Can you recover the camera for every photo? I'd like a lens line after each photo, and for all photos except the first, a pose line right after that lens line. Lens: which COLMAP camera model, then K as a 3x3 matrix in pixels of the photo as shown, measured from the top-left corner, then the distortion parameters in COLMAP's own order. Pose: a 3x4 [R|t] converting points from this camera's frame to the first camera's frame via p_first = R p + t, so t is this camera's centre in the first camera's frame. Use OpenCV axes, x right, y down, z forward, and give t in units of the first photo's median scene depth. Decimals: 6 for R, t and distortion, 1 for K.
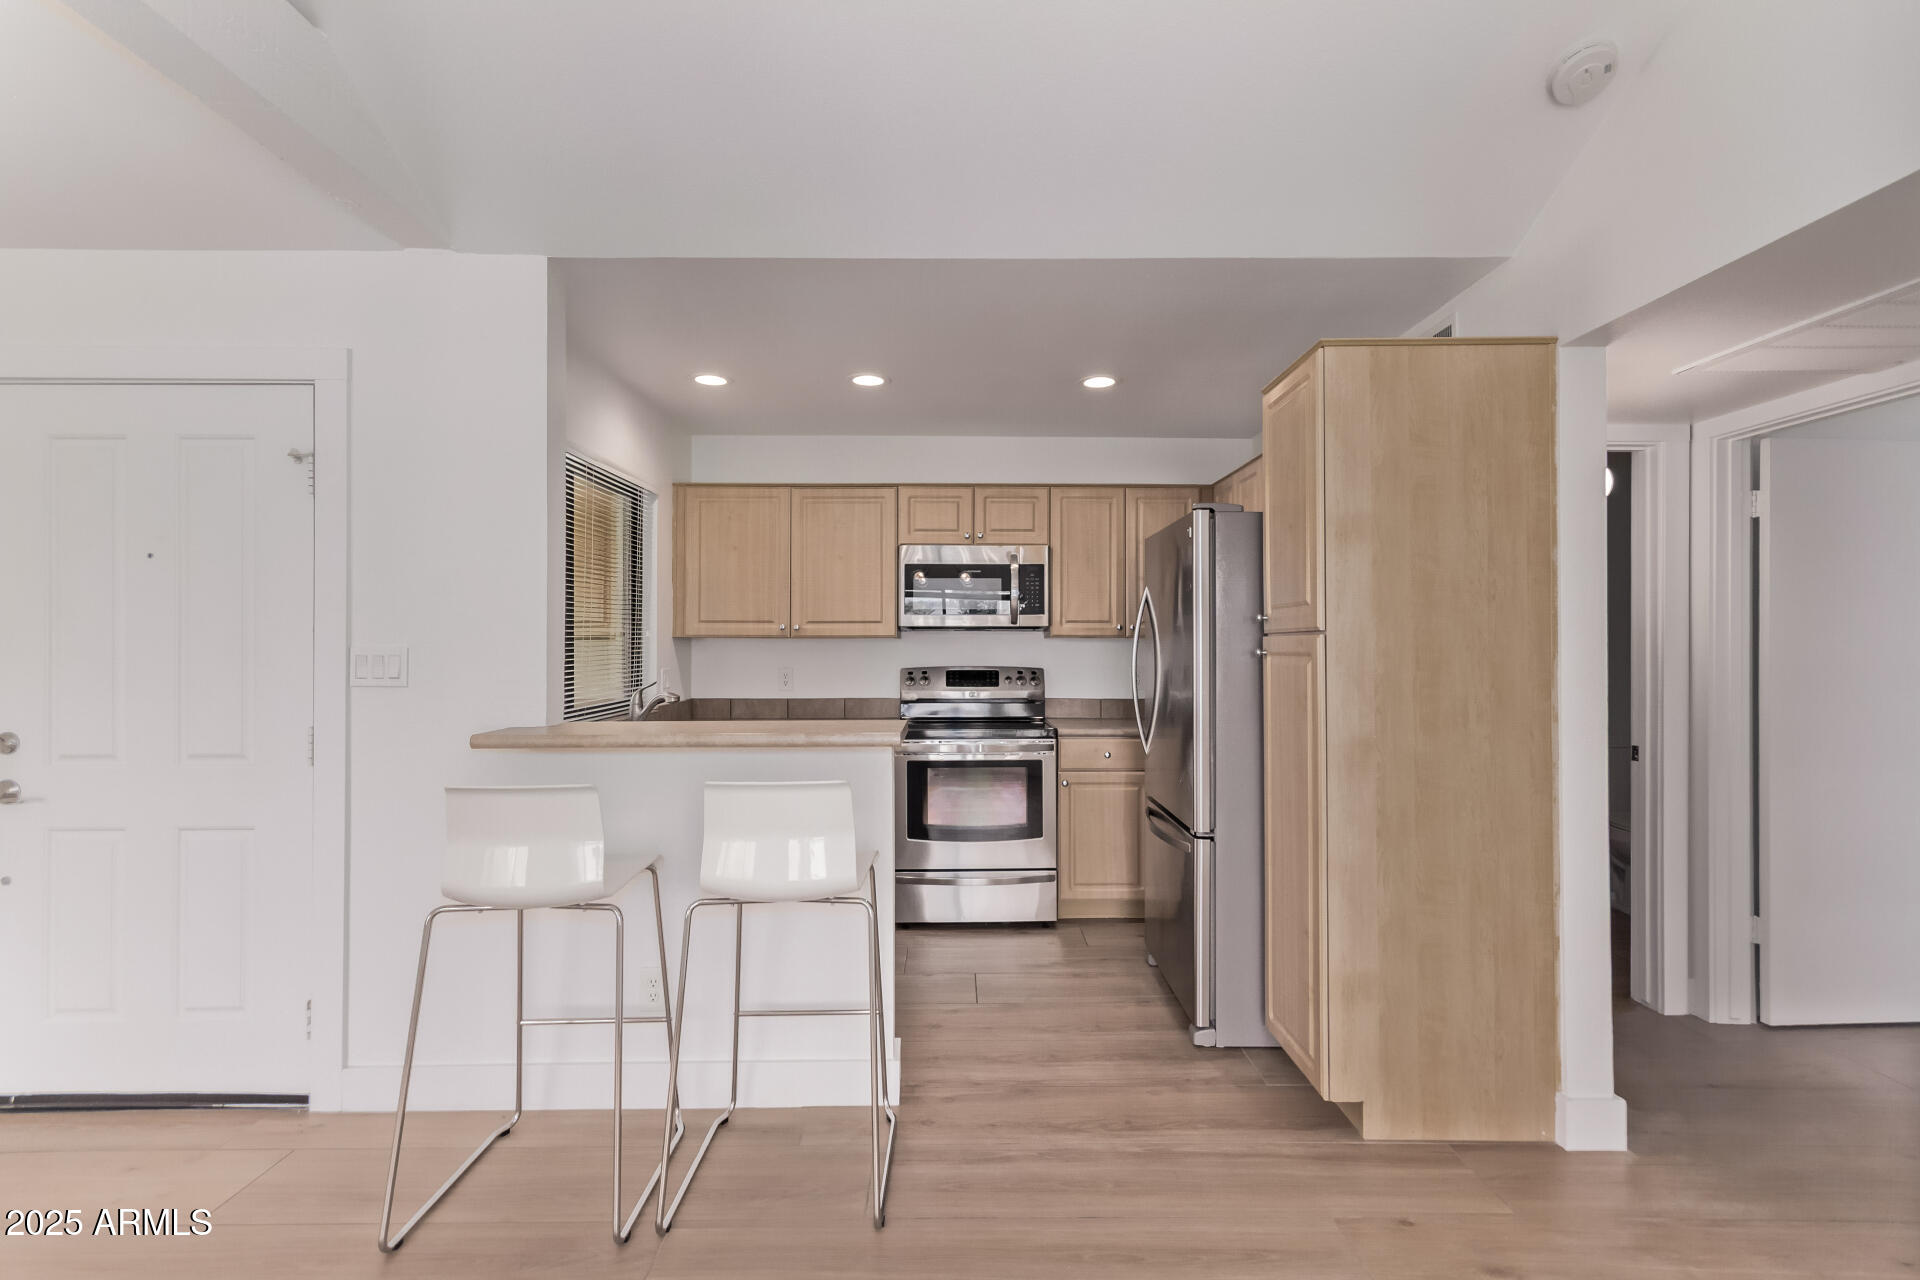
lens RADIAL K [[895.3, 0, 968.1], [0, 895.3, 641.9], [0, 0, 1]] dist [0.004429, 0.002434]
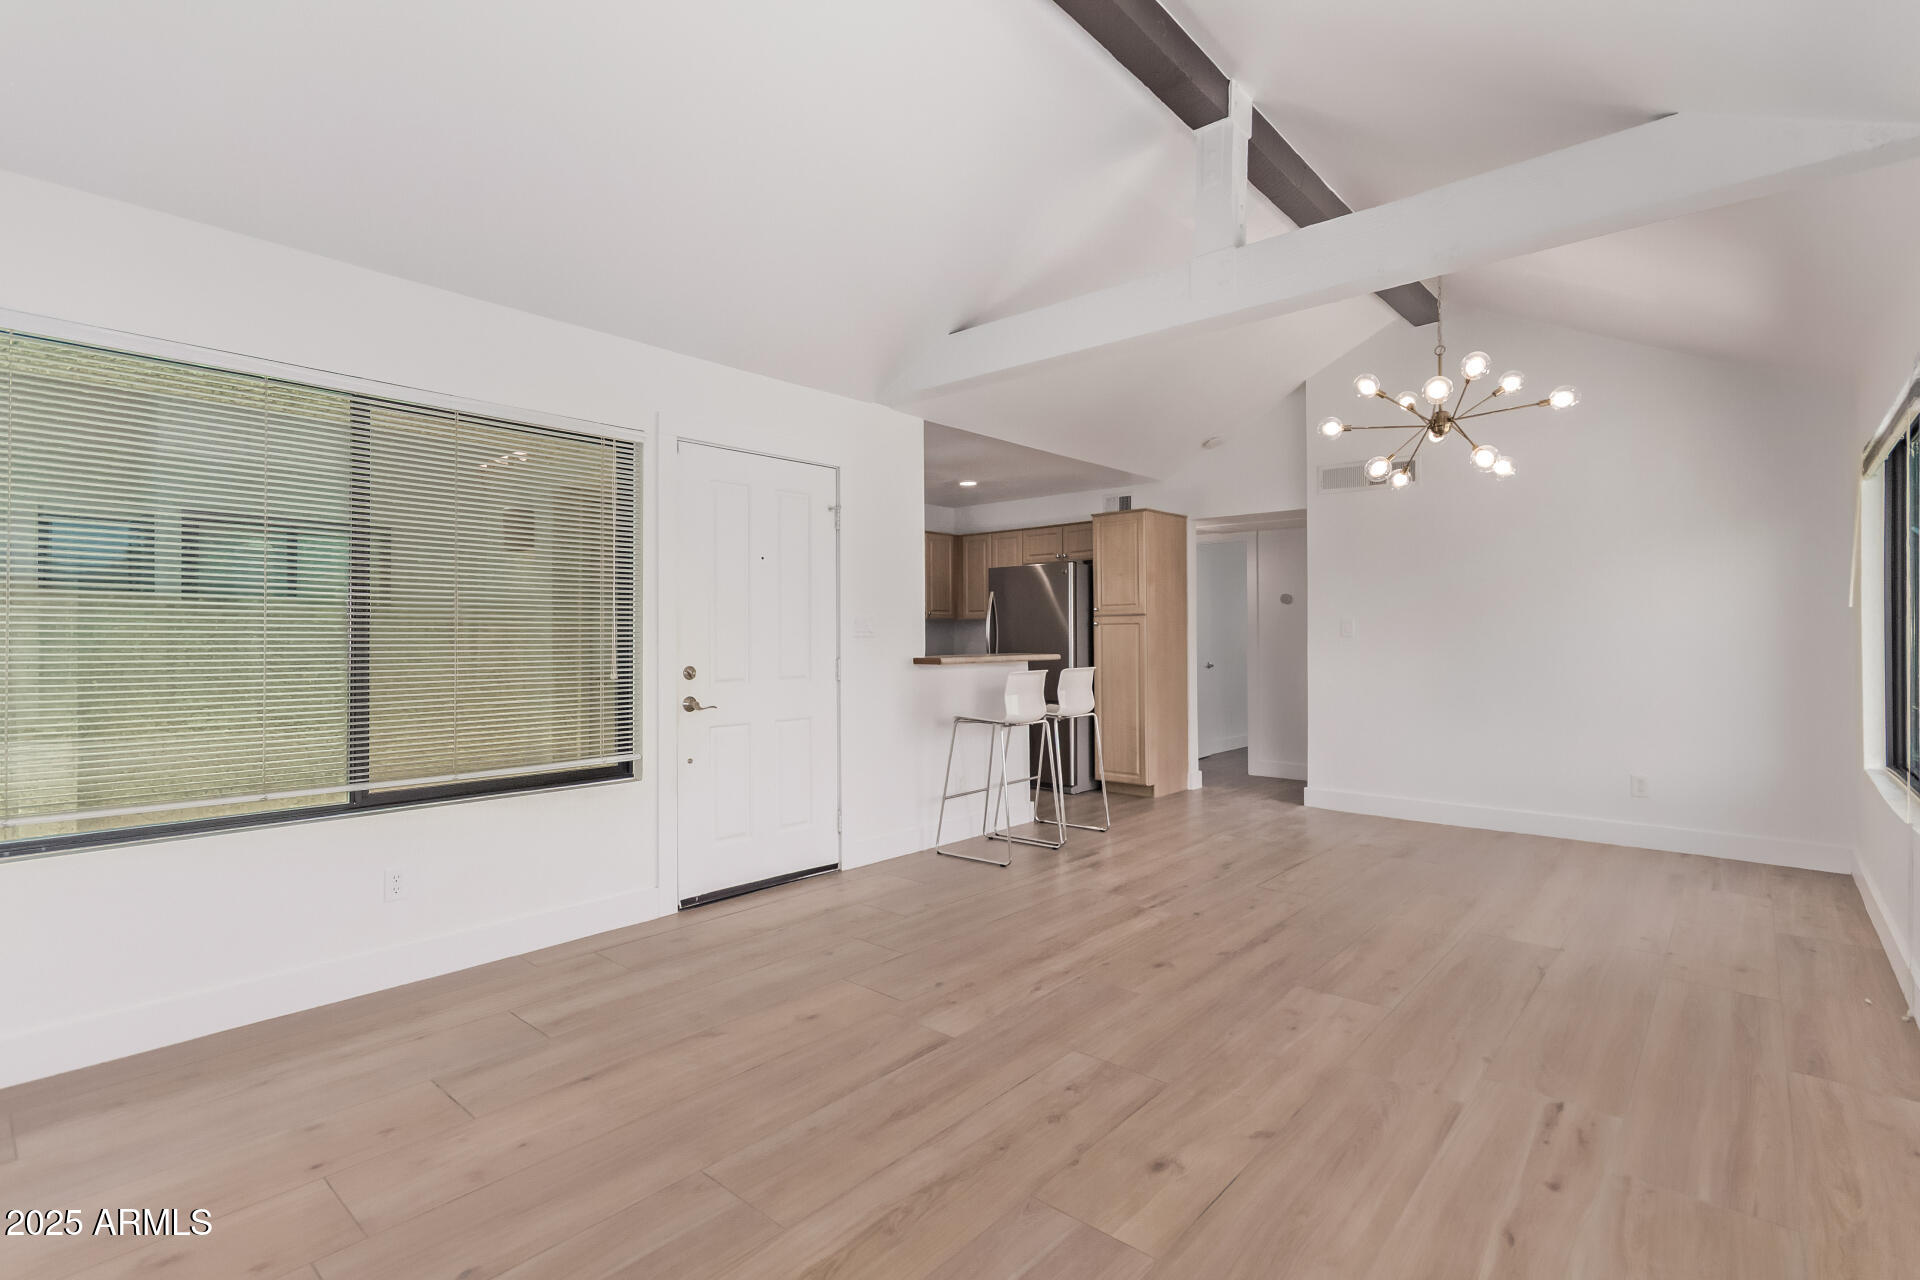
lens RADIAL K [[895.3, 0, 966.2], [0, 895.3, 628.0], [0, 0, 1]] dist [0.004429, 0.002434]
pose [[0.661382, 0.007038, 0.750016, -1.109829], [0.000833, 0.999948, -0.010118, 0.029442], [-0.750048, 0.007317, 0.661343, -0.222612]]
